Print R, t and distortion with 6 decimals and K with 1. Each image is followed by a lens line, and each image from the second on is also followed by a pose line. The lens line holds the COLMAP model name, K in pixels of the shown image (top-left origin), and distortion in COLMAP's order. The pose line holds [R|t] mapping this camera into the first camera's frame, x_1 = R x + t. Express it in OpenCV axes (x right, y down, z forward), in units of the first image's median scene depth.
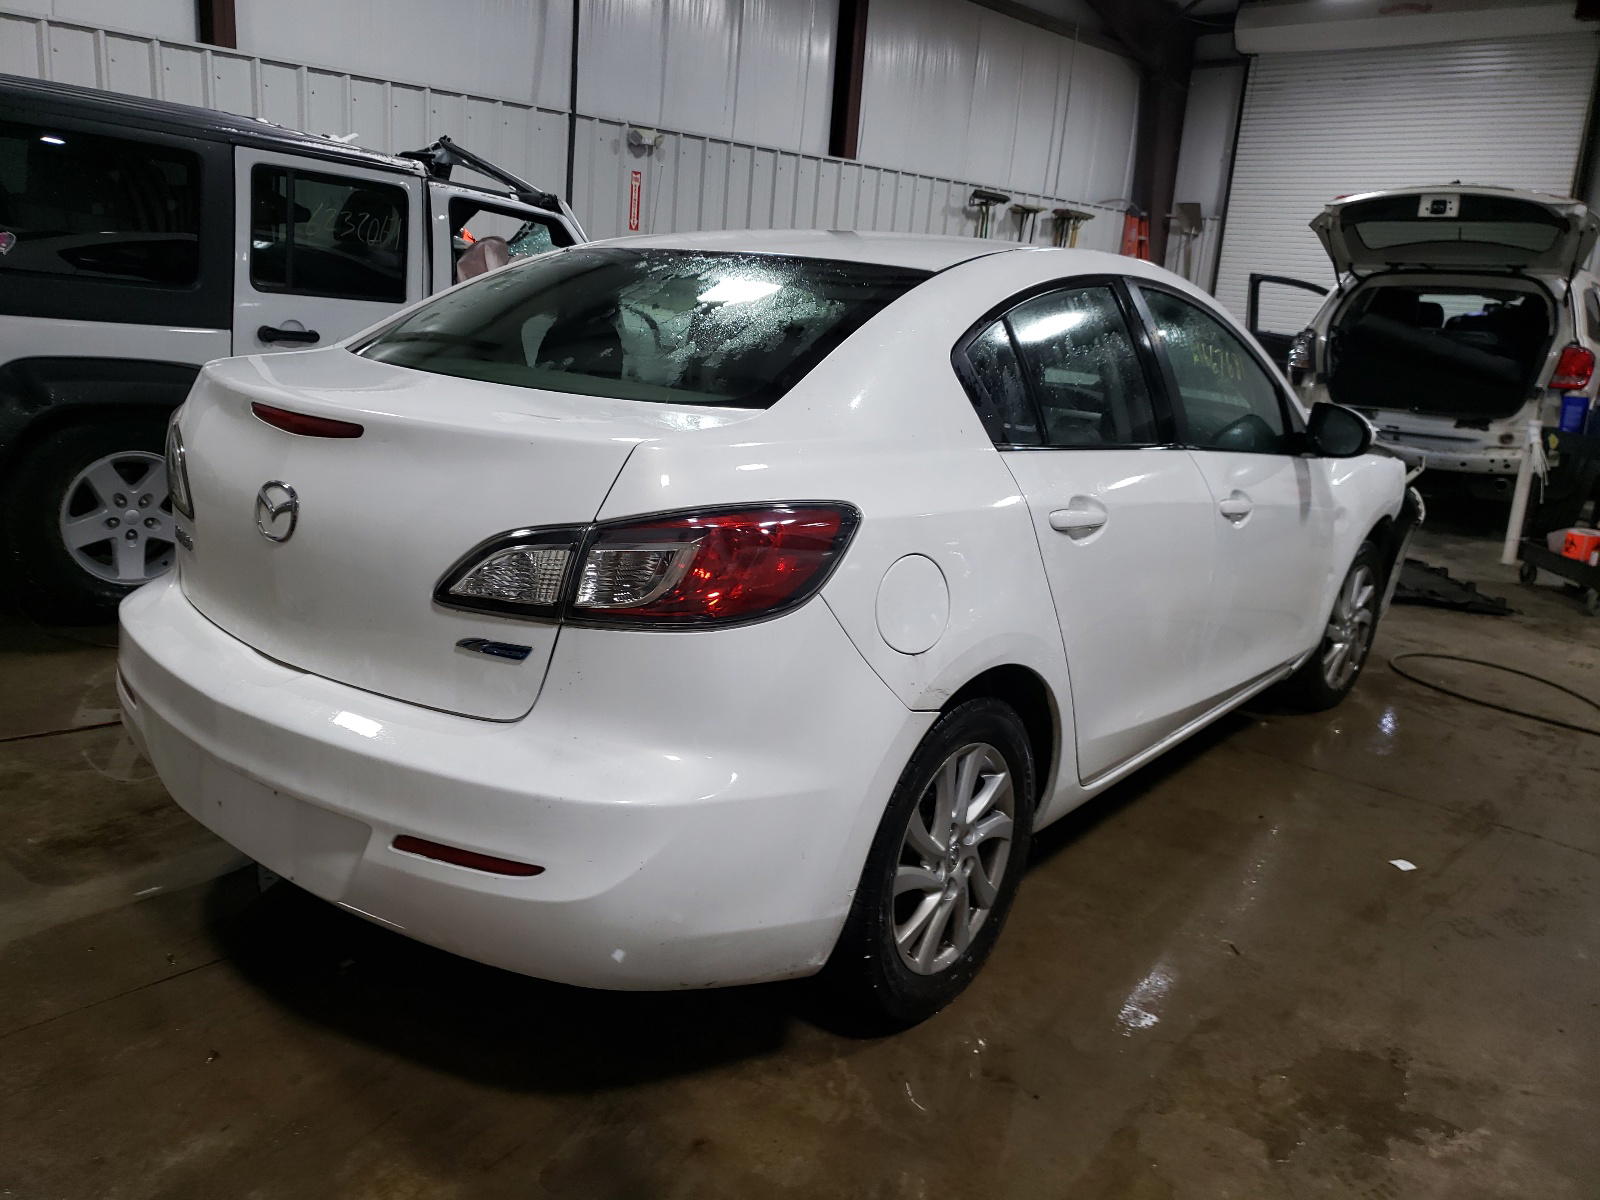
lens RADIAL K [[1260.6, 0, 763.5], [0, 1260.6, 601.9], [0, 0, 1]] dist [0.005911, 0.005564]
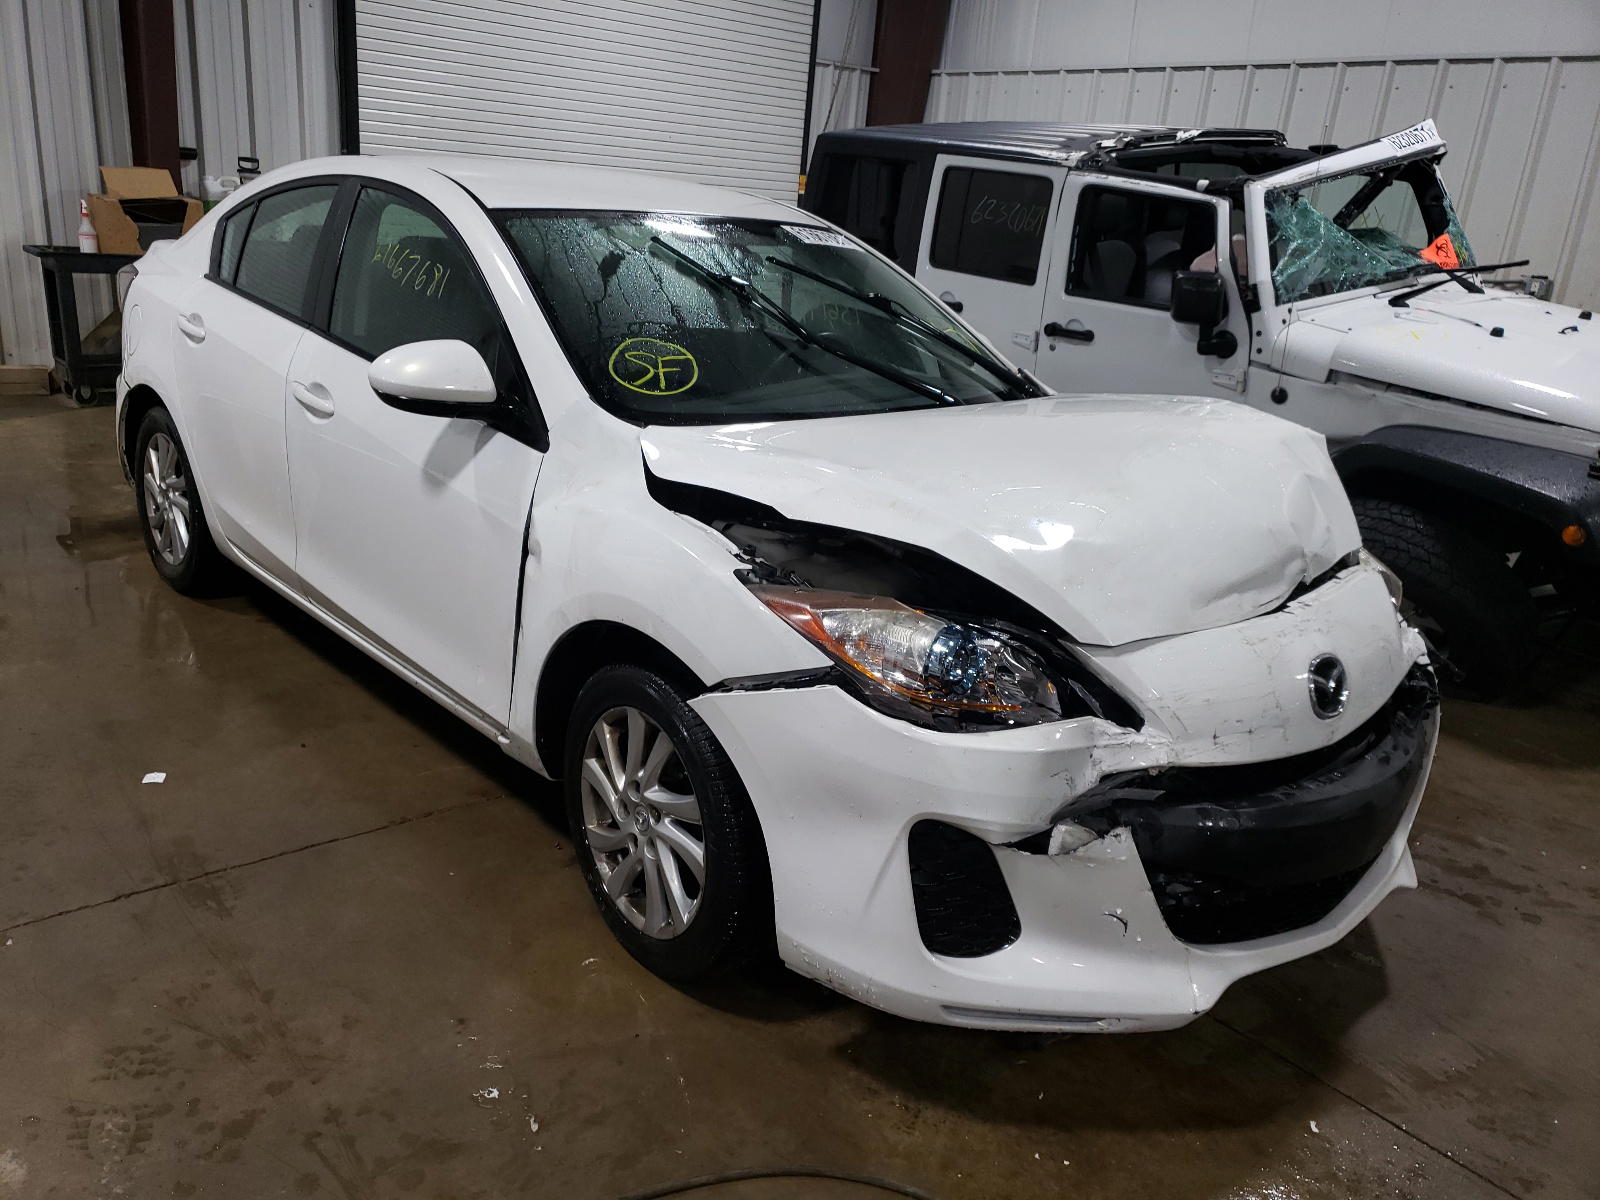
lens RADIAL K [[1260.6, 0, 763.5], [0, 1260.6, 601.9], [0, 0, 1]] dist [0.005911, 0.005564]
pose [[-0.152374, 0.239101, -0.958964, 1.075617], [-0.327729, 0.903171, 0.277264, -0.265902], [0.932403, 0.356529, -0.059259, 1.172673]]
